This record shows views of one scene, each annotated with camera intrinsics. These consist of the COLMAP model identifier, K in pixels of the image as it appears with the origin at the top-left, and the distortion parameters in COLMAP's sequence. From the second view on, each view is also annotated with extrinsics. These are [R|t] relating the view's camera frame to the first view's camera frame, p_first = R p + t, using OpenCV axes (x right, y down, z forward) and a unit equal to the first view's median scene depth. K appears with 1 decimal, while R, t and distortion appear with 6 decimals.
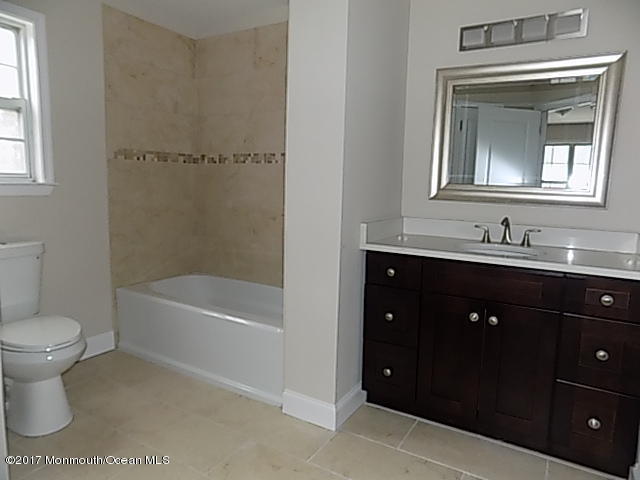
lens RADIAL K [[433.4, 0, 318.6], [0, 433.4, 240.4], [0, 0, 1]] dist [-0.020863, 0.019481]
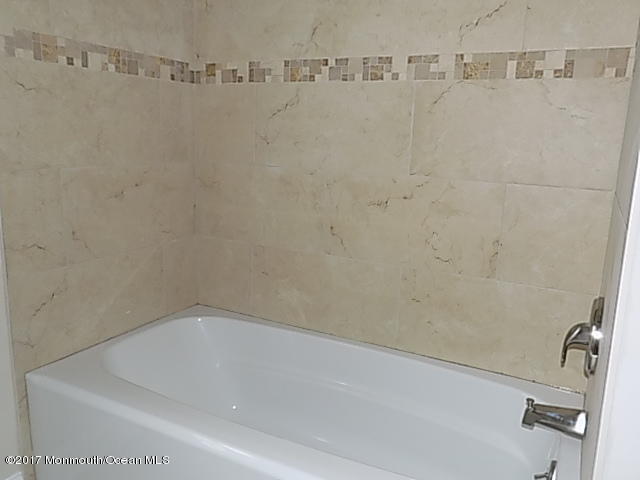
lens RADIAL K [[509.6, 0, 322.5], [0, 509.6, 238.3], [0, 0, 1]] dist [-0.000760, 0.001160]
pose [[0.998025, -0.001903, 0.062796, -0.194153], [-0.002734, 0.997279, 0.073665, -0.053472], [-0.062765, -0.073691, 0.995304, 0.455929]]
